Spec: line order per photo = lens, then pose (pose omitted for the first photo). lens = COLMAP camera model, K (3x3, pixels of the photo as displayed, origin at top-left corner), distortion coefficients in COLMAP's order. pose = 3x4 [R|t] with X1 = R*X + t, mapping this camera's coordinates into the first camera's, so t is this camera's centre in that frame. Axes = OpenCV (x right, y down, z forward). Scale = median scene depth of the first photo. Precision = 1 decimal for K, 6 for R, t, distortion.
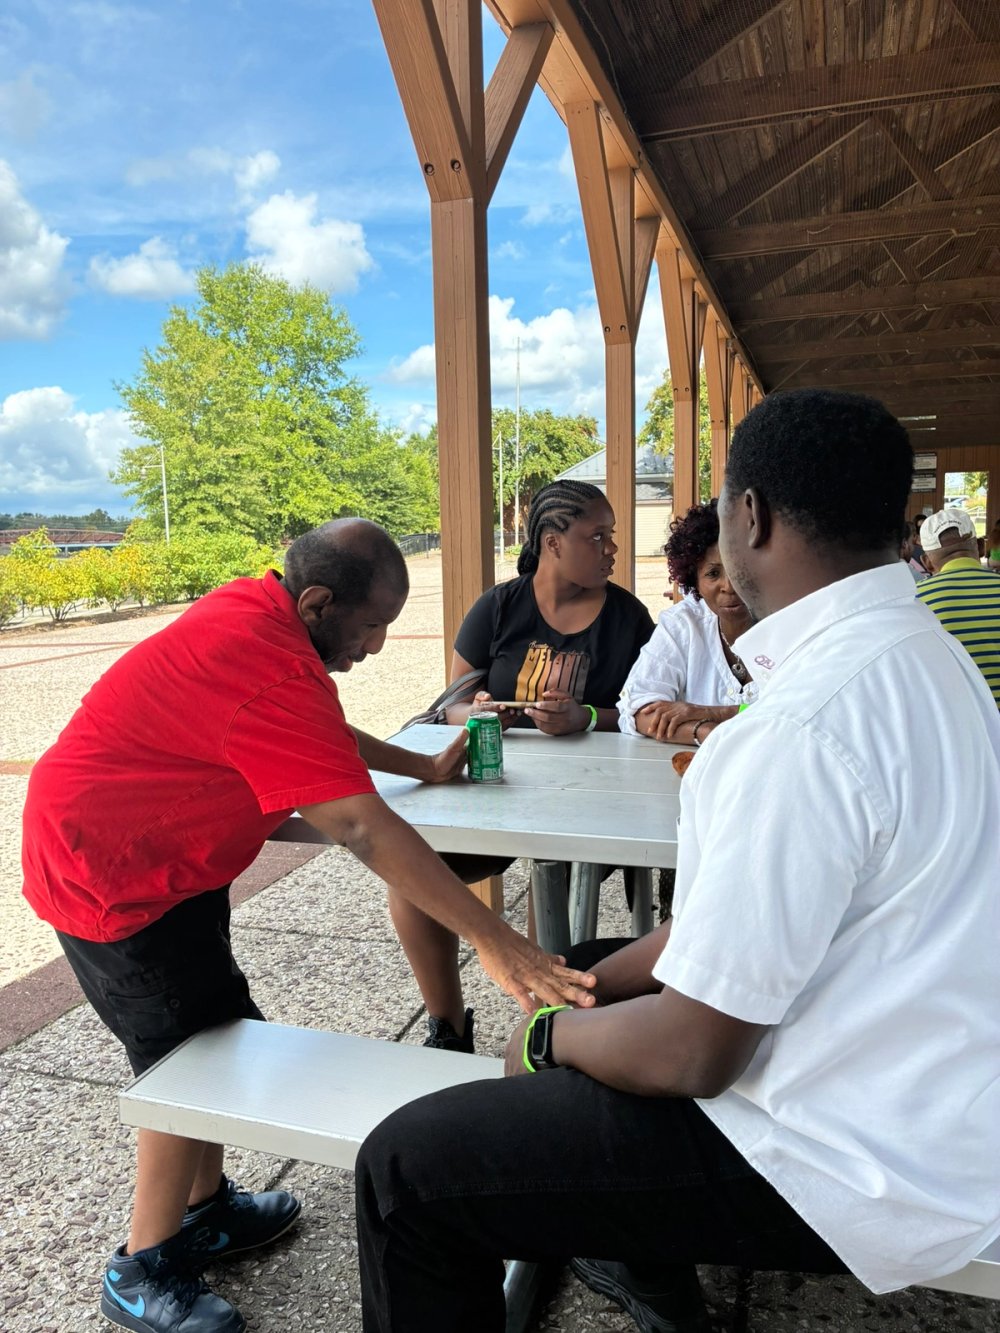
lens RADIAL K [[1037.1, 0, 497.9], [0, 1037.1, 669.9], [0, 0, 1]] dist [0.024256, -0.042274]
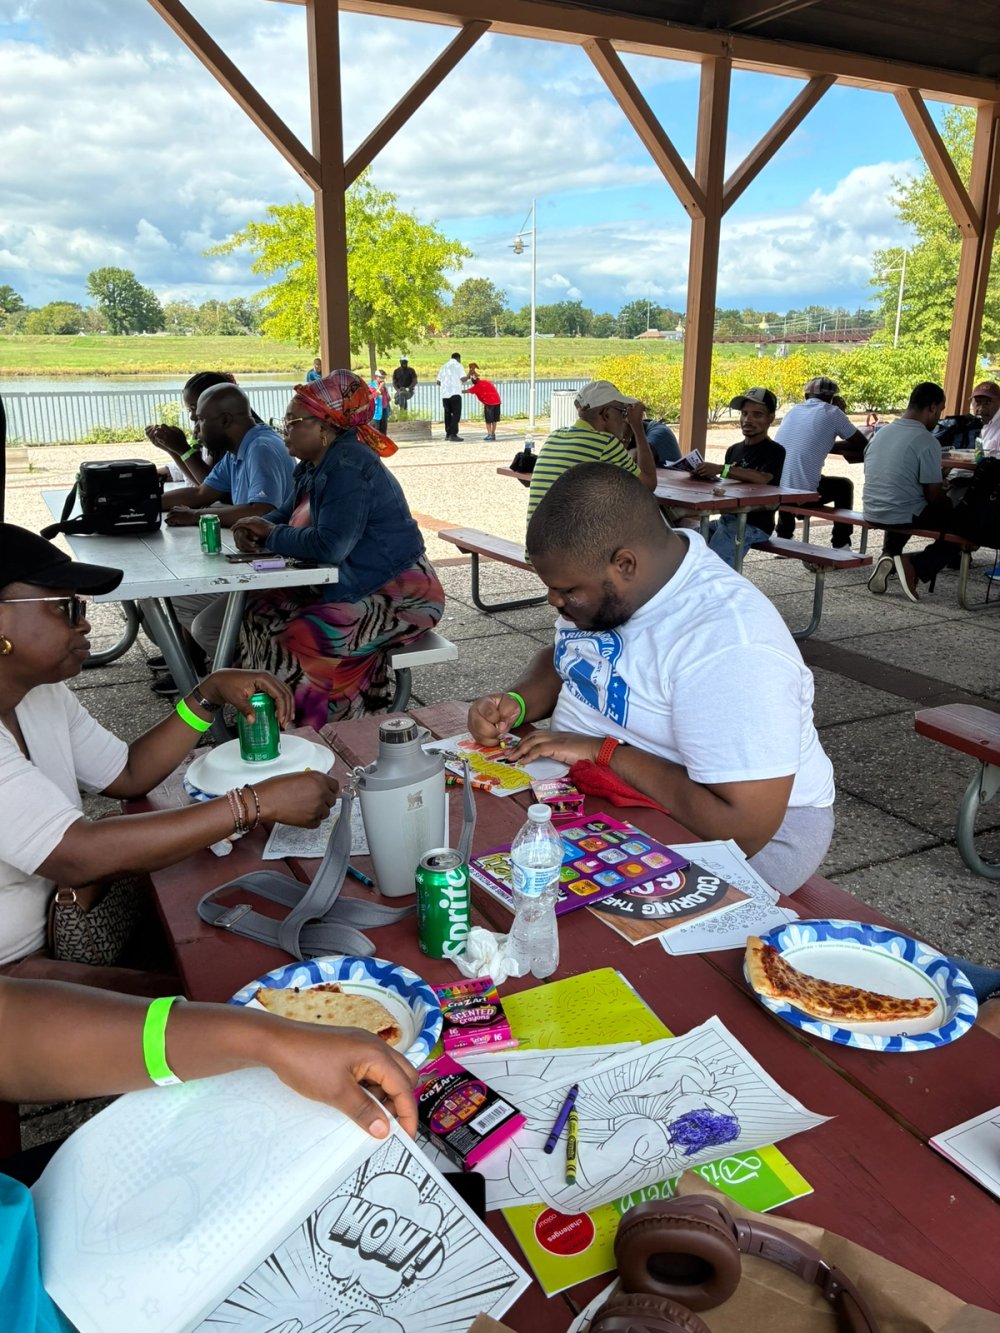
lens RADIAL K [[1027.6, 0, 483.8], [0, 1027.6, 659.7], [0, 0, 1]] dist [0.040158, -0.032988]
pose [[0.713404, 0.228988, -0.662283, 0.163948], [-0.109317, 0.969899, 0.217592, -0.010751], [0.692174, -0.082832, 0.716962, -0.008944]]
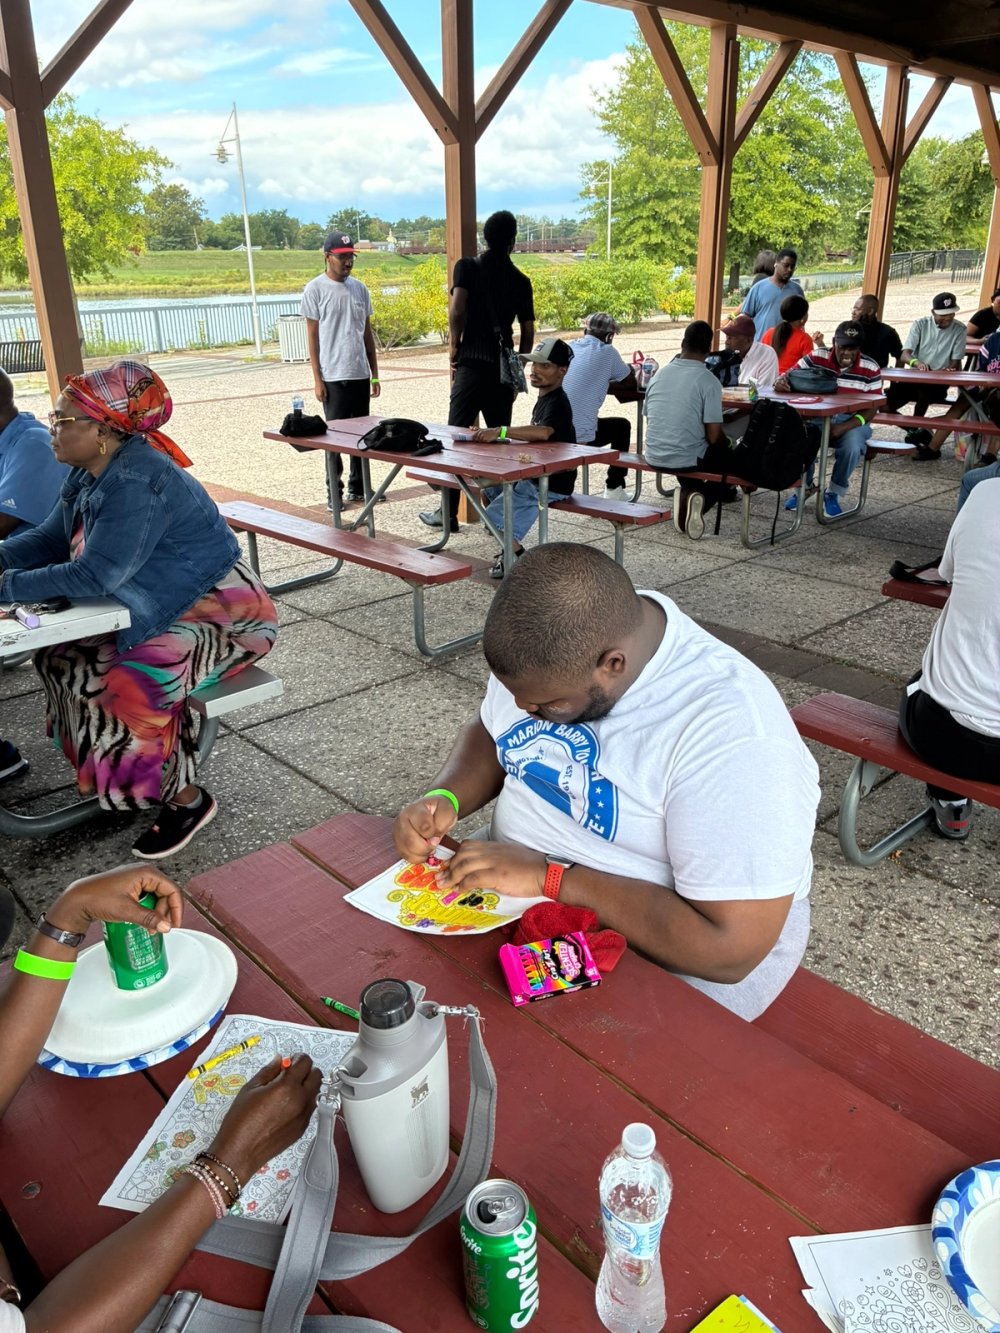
lens RADIAL K [[1029.8, 0, 498.7], [0, 1029.8, 668.9], [0, 0, 1]] dist [0.042073, -0.048151]
pose [[0.876777, 0.191448, -0.441145, 0.146179], [-0.071391, 0.958993, 0.274293, -0.016787], [0.475568, -0.209000, 0.854491, -0.002643]]
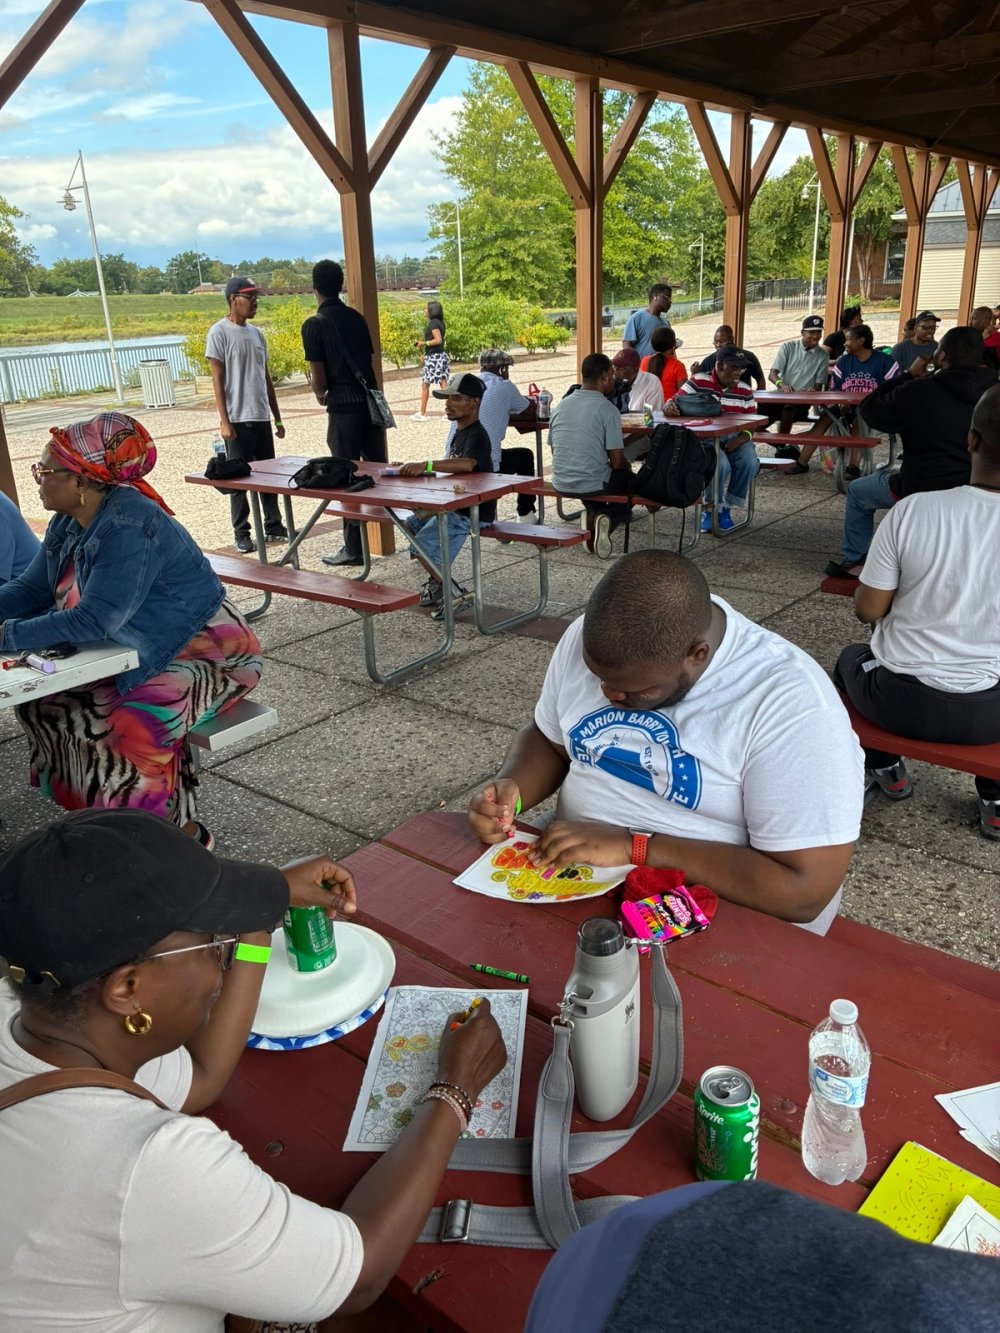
lens RADIAL K [[1029.7, 0, 501.9], [0, 1029.7, 663.2], [0, 0, 1]] dist [0.036499, -0.038749]
pose [[0.936192, 0.110337, -0.333721, 0.138671], [-0.031363, 0.971887, 0.233348, -0.016213], [0.350086, -0.207992, 0.913334, -0.013525]]
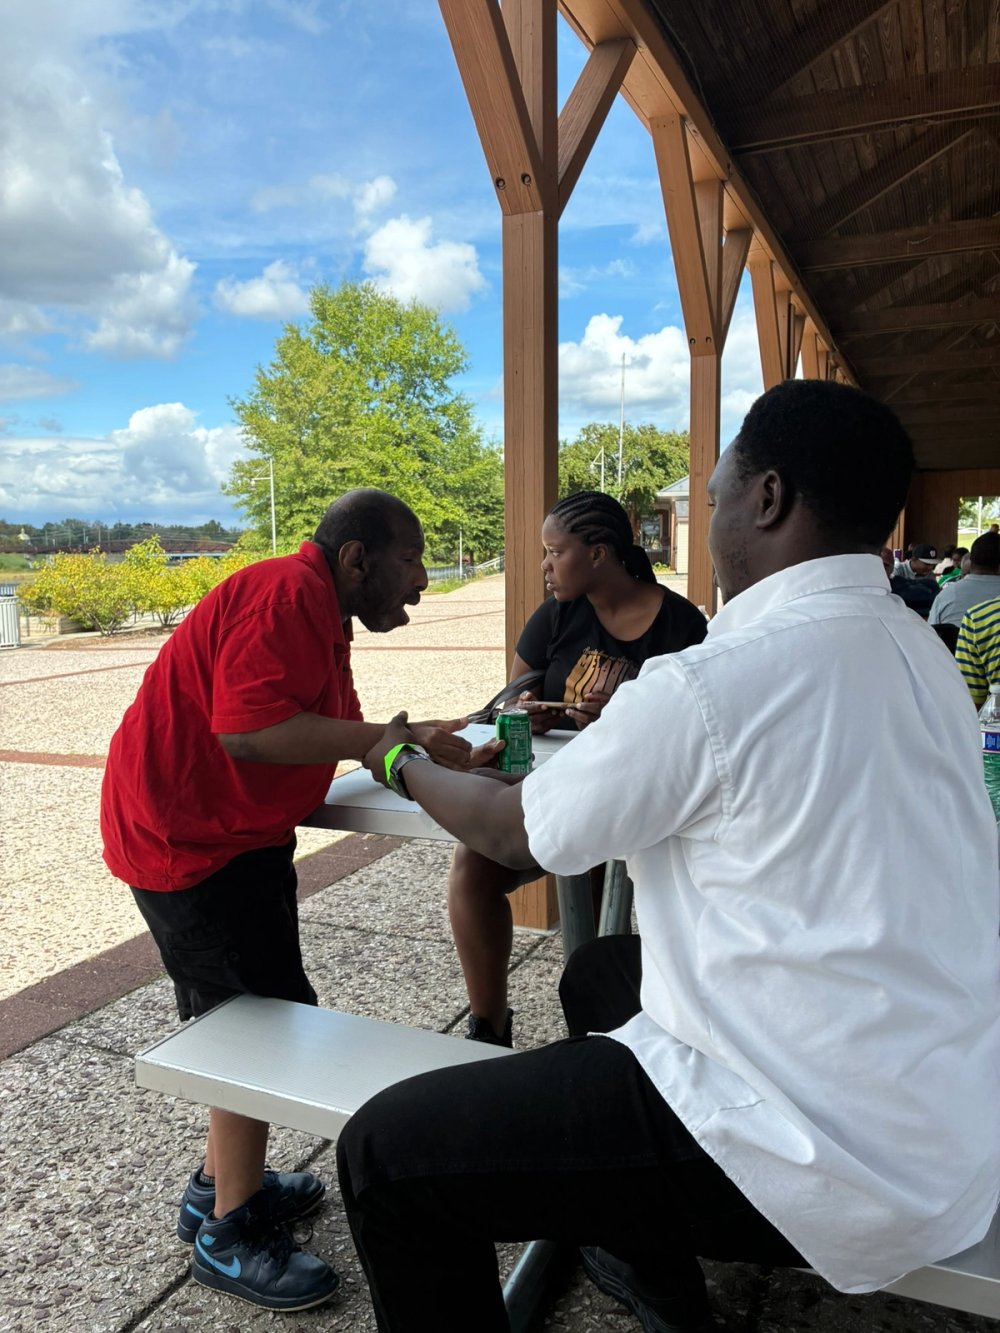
lens RADIAL K [[1043.0, 0, 496.6], [0, 1043.0, 657.7], [0, 0, 1]] dist [0.010384, -0.006962]
pose [[0.995006, 0.024285, -0.096811, 0.004010], [-0.026826, 0.999327, -0.025030, 0.001079], [0.096138, 0.027502, 0.994988, -0.001029]]
